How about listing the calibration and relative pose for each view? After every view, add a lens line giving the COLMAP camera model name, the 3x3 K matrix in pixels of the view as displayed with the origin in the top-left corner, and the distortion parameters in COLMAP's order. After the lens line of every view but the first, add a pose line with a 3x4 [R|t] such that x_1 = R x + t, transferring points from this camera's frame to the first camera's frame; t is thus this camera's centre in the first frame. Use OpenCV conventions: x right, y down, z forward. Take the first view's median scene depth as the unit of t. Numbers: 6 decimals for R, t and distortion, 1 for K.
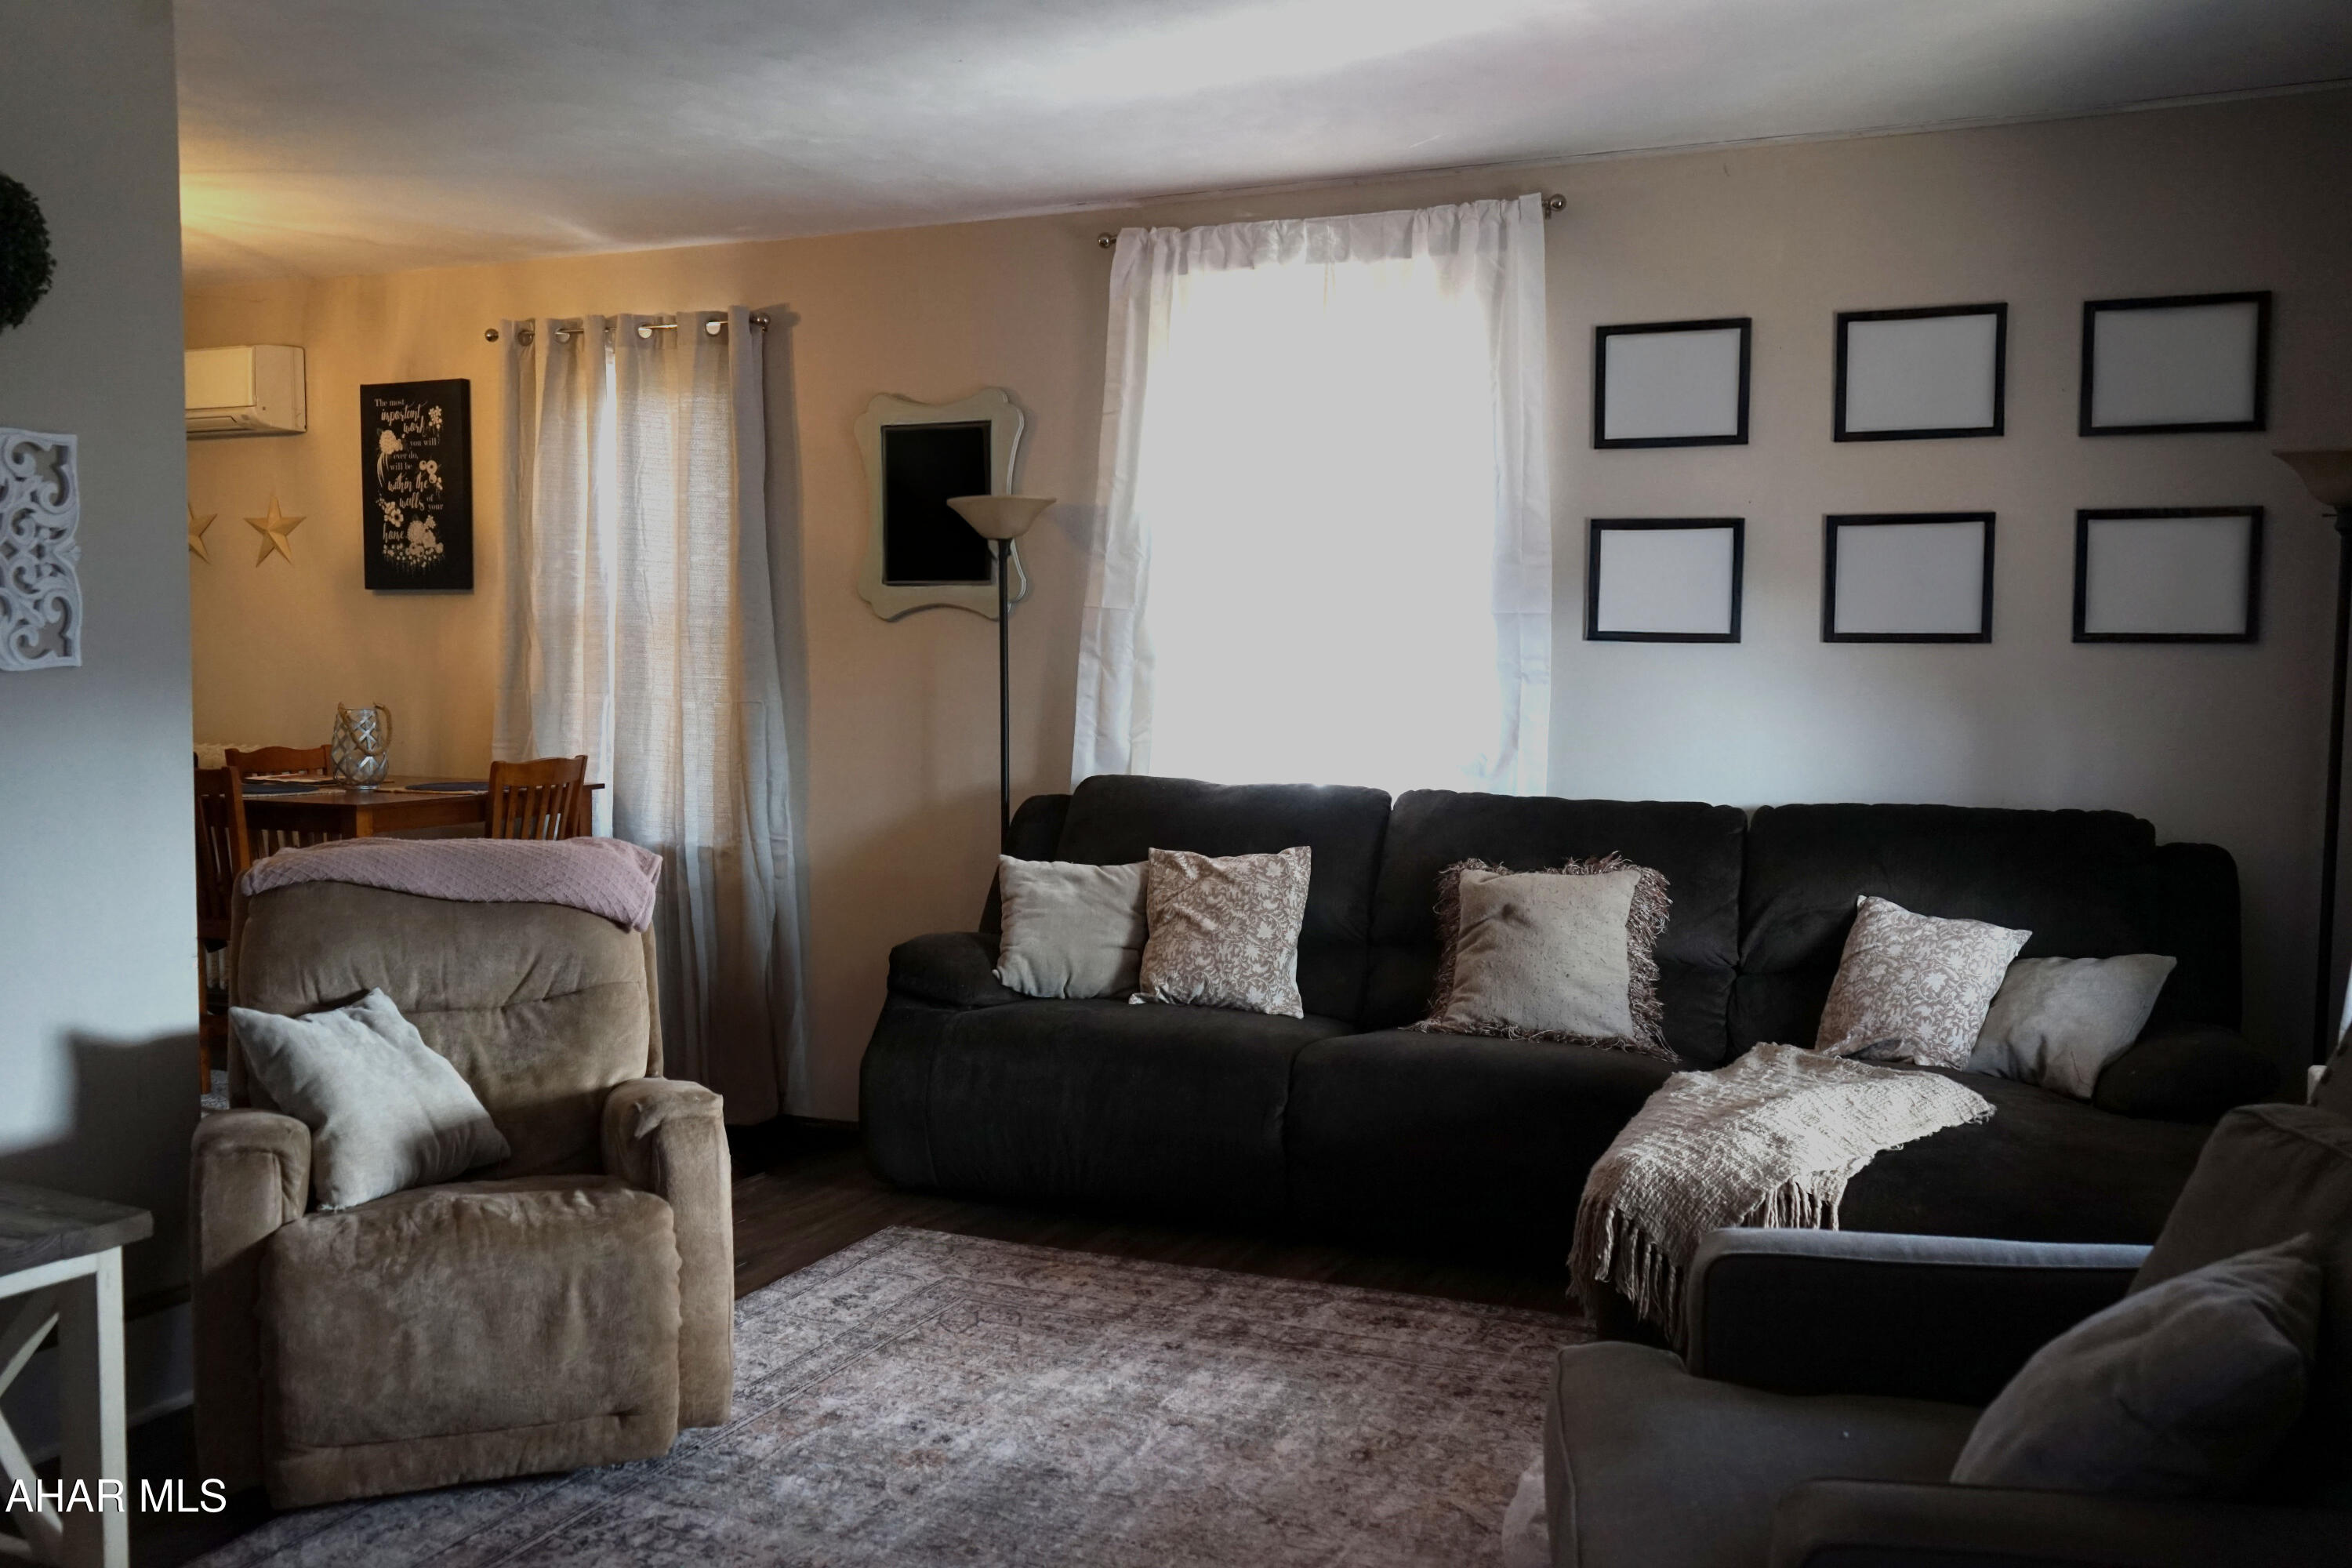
lens RADIAL K [[2125.7, 0, 1174.1], [0, 2125.7, 787.1], [0, 0, 1]] dist [-0.017607, 0.000000]
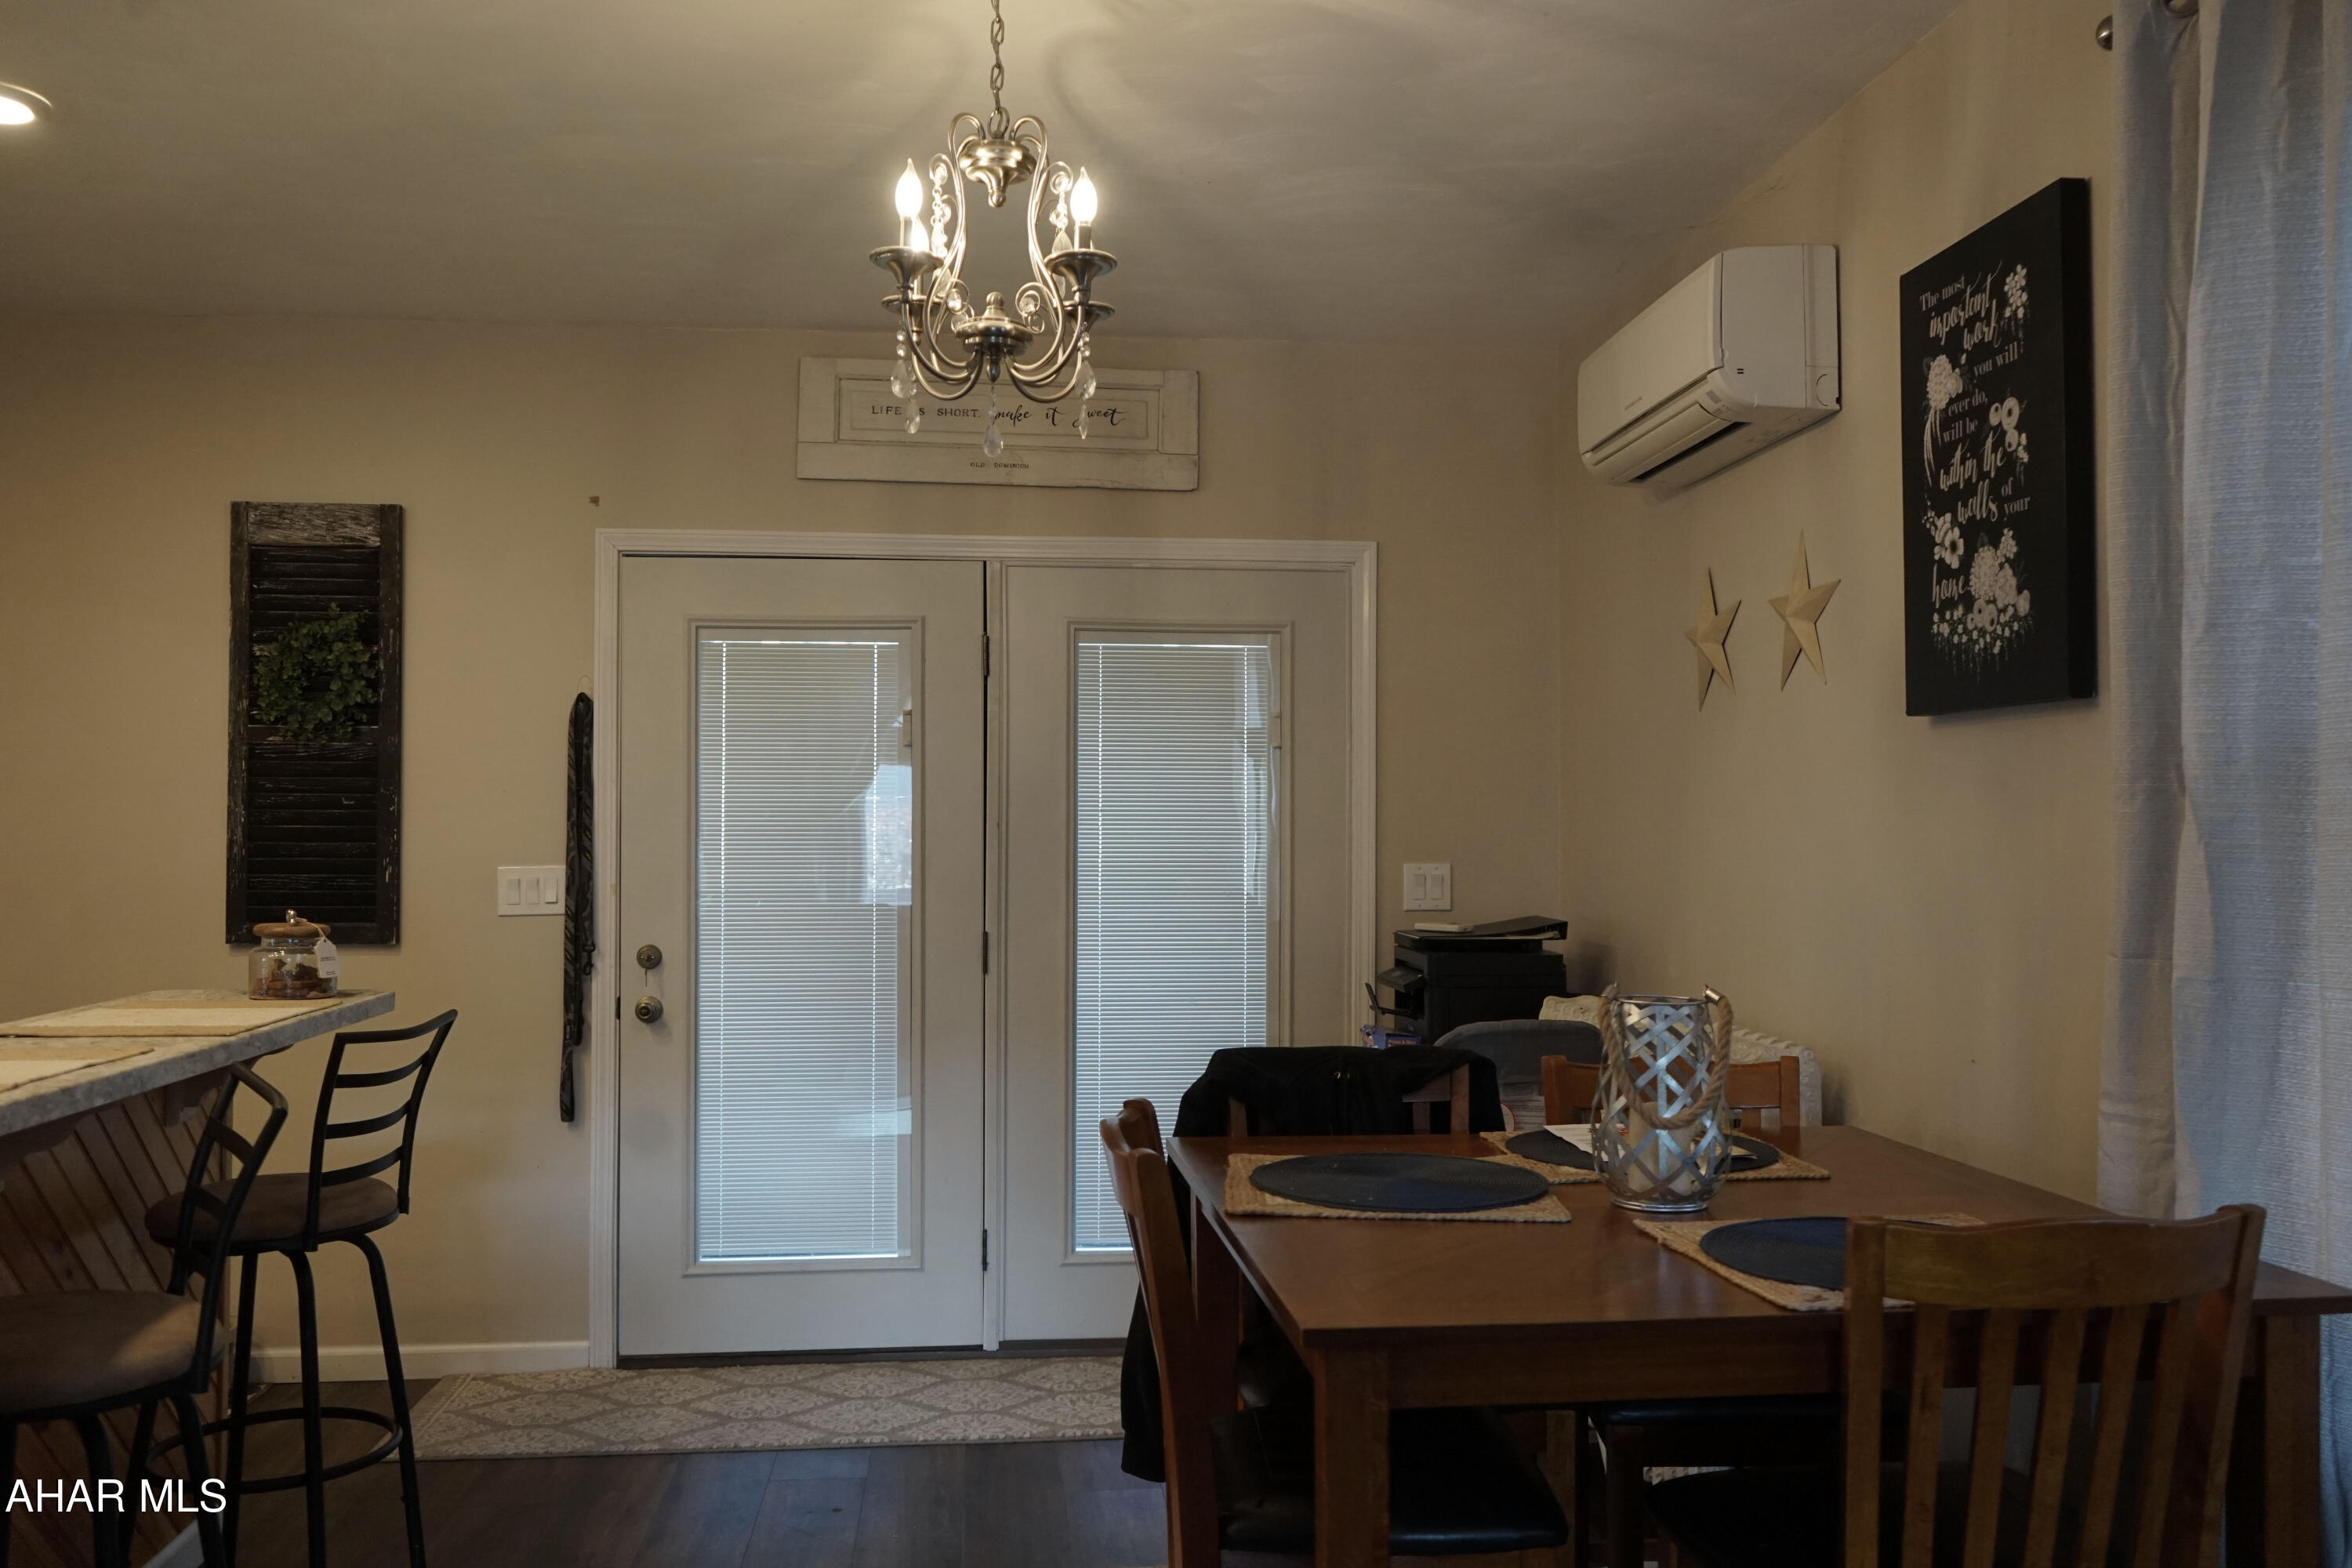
lens RADIAL K [[1890.8, 0, 1175.2], [0, 1890.8, 791.4], [0, 0, 1]] dist [-0.004117, 0.001014]
pose [[0.501085, -0.028072, -0.864943, -0.111611], [-0.048352, 0.997004, -0.060370, -0.045837], [0.864046, 0.072072, 0.498226, 0.673310]]
